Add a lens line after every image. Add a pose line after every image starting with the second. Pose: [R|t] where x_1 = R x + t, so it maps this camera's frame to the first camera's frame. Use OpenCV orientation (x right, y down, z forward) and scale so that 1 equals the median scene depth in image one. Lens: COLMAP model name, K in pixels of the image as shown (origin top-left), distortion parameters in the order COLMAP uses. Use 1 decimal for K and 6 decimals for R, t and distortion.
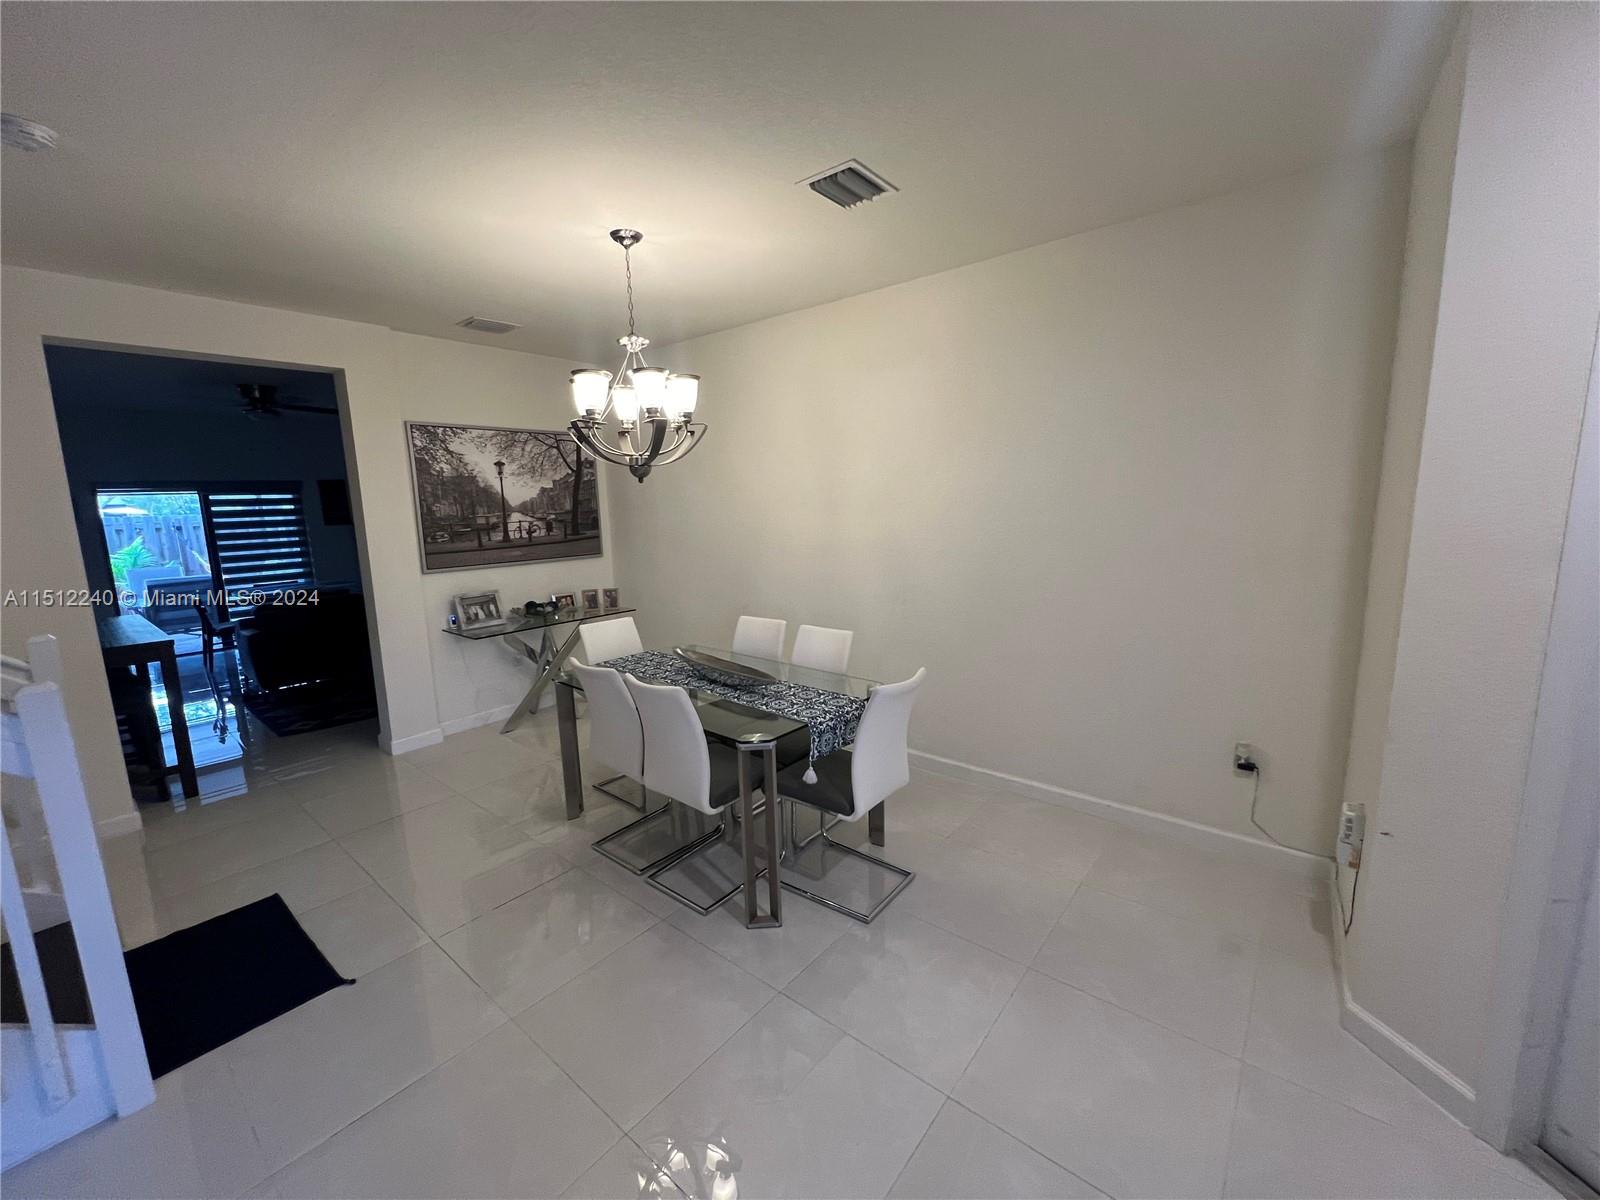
lens RADIAL K [[635.7, 0, 796.2], [0, 635.7, 600.0], [0, 0, 1]] dist [-0.002635, 0.000467]
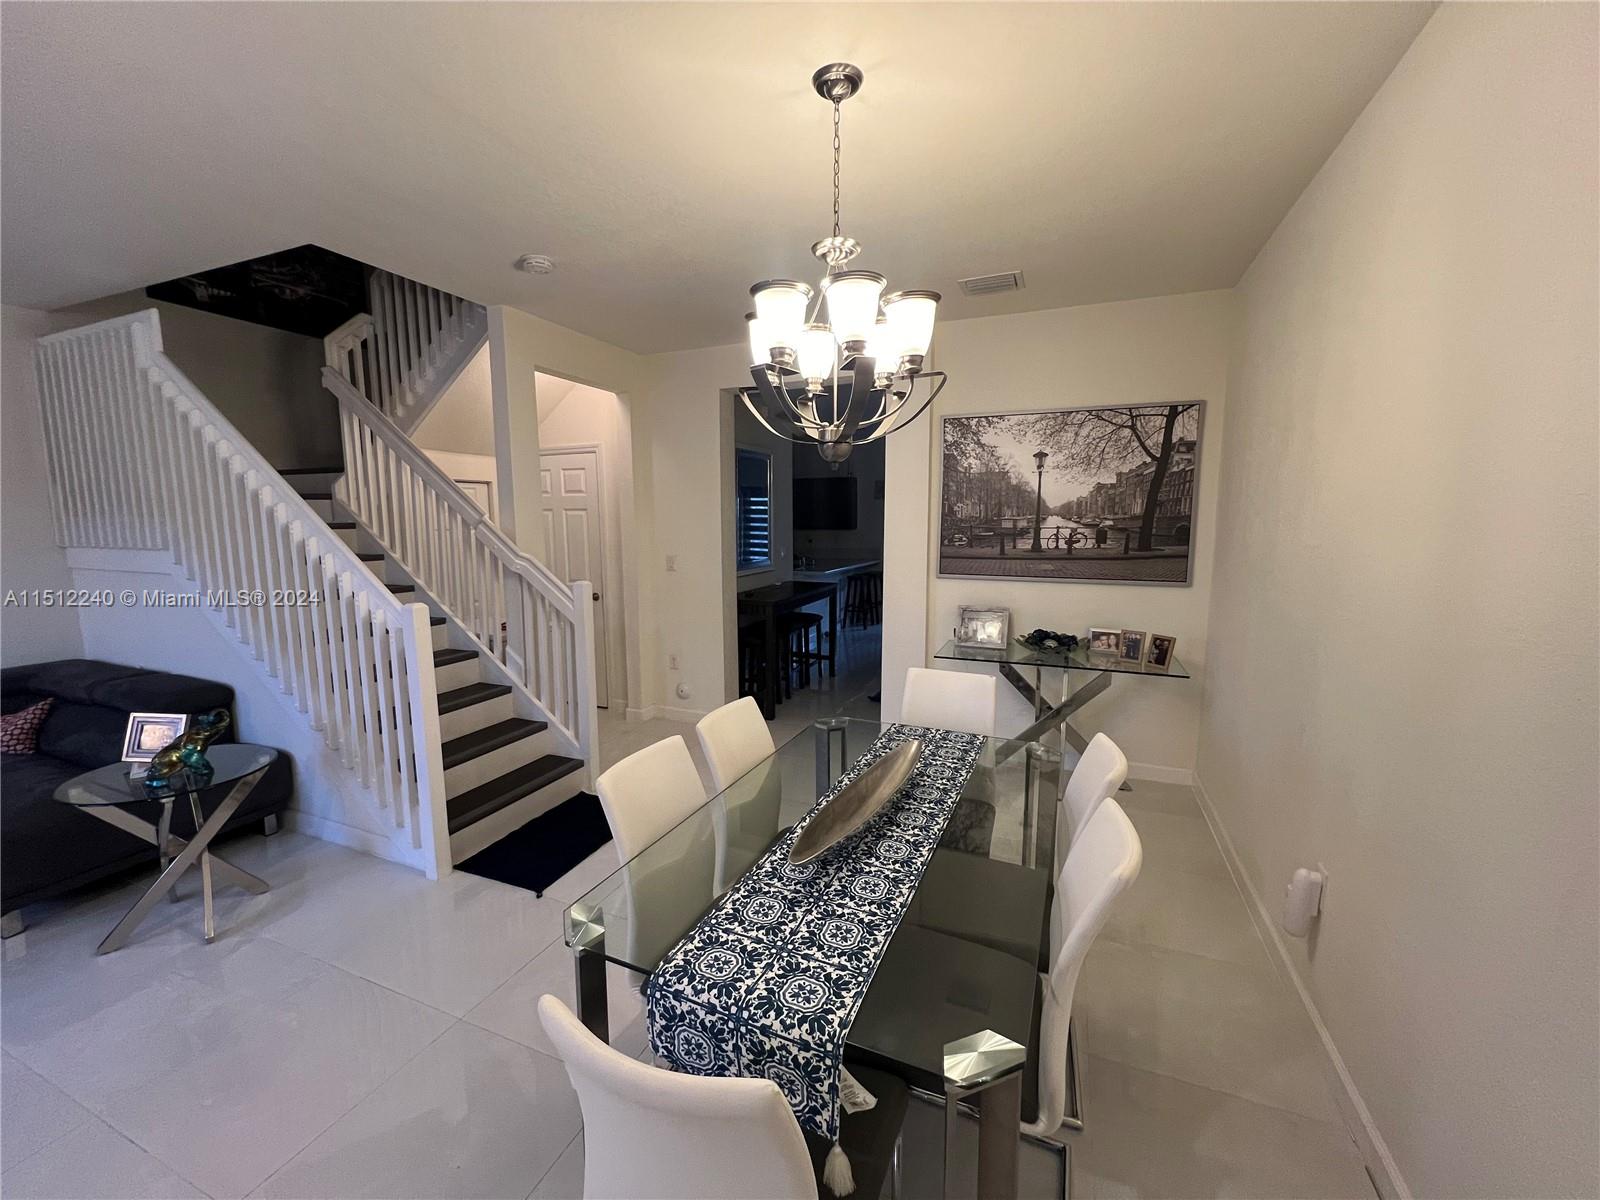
lens RADIAL K [[635.7, 0, 794.8], [0, 635.7, 601.1], [0, 0, 1]] dist [-0.002635, 0.000467]
pose [[0.292401, 0.151180, -0.944270, 0.244450], [-0.154506, 0.981920, 0.109364, -0.076444], [0.943732, 0.113917, 0.310472, 0.504547]]
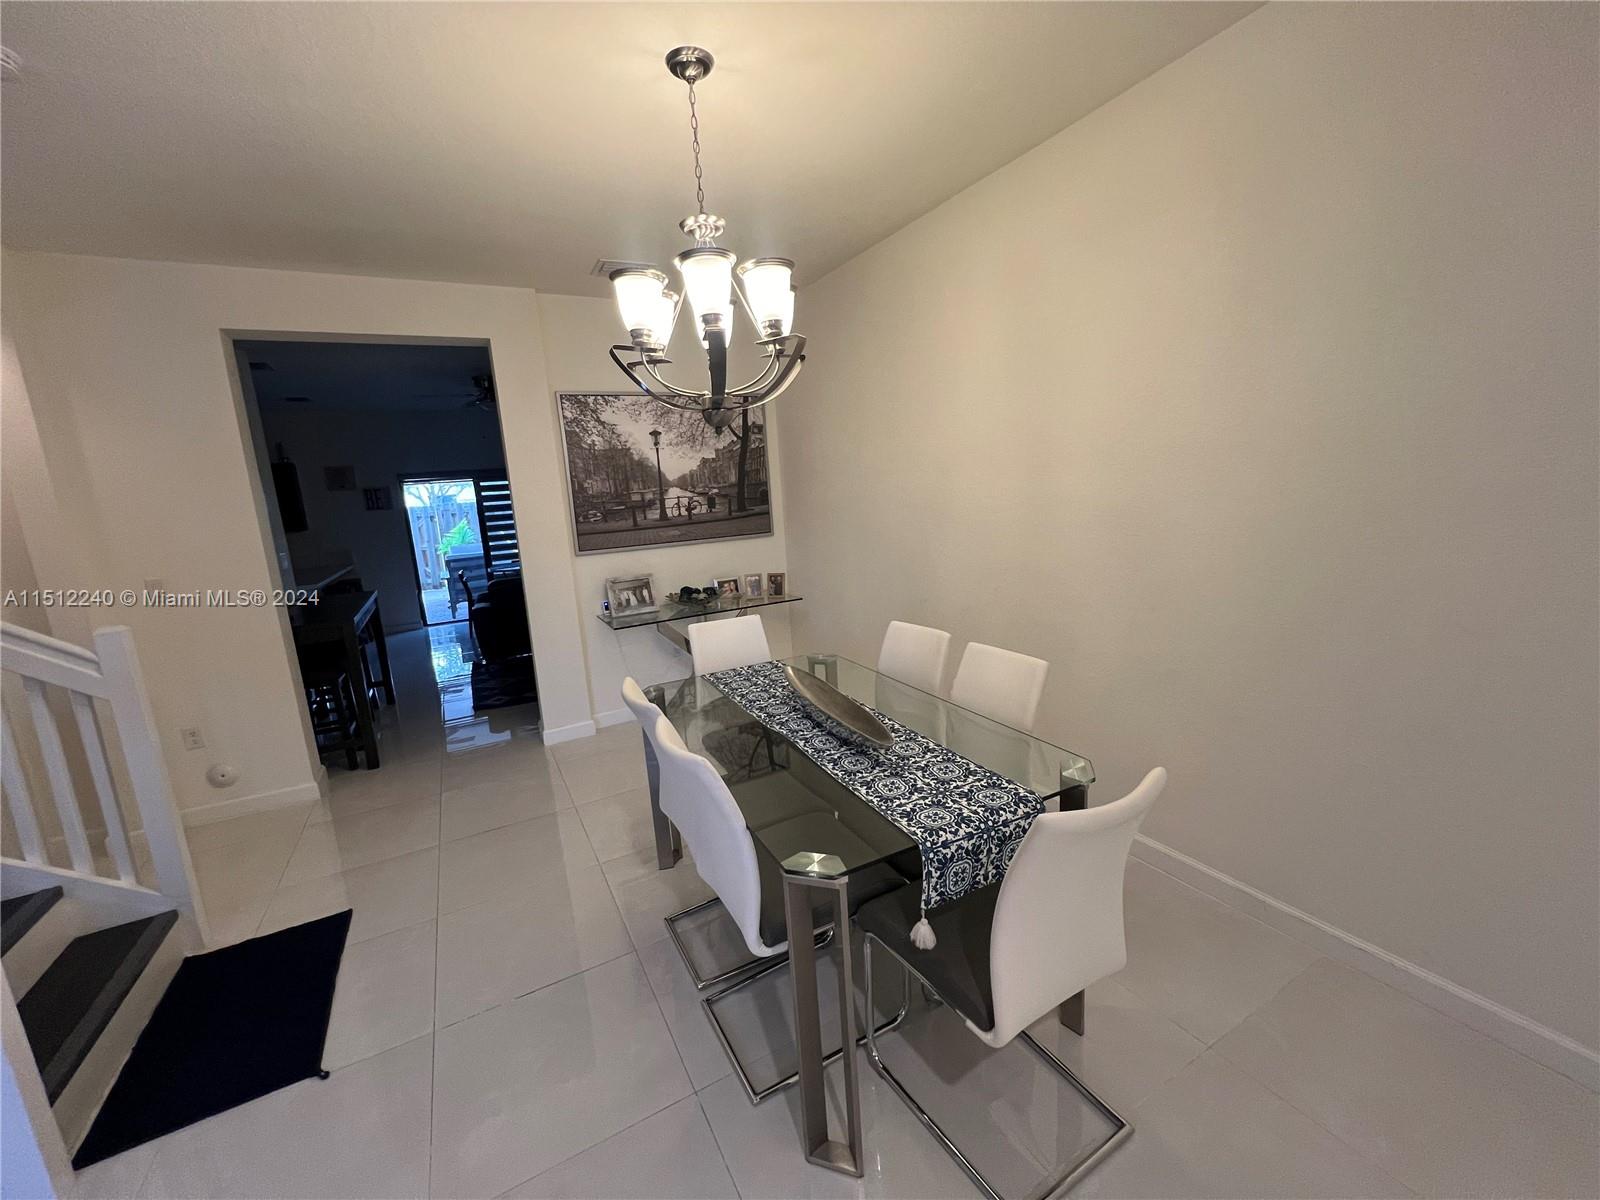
lens RADIAL K [[635.7, 0, 796.7], [0, 635.7, 600.4], [0, 0, 1]] dist [-0.002635, 0.000467]
pose [[0.927288, 0.034071, -0.372795, 0.065413], [-0.018989, 0.998849, 0.044054, -0.022564], [0.373867, -0.033772, 0.926867, 0.246836]]
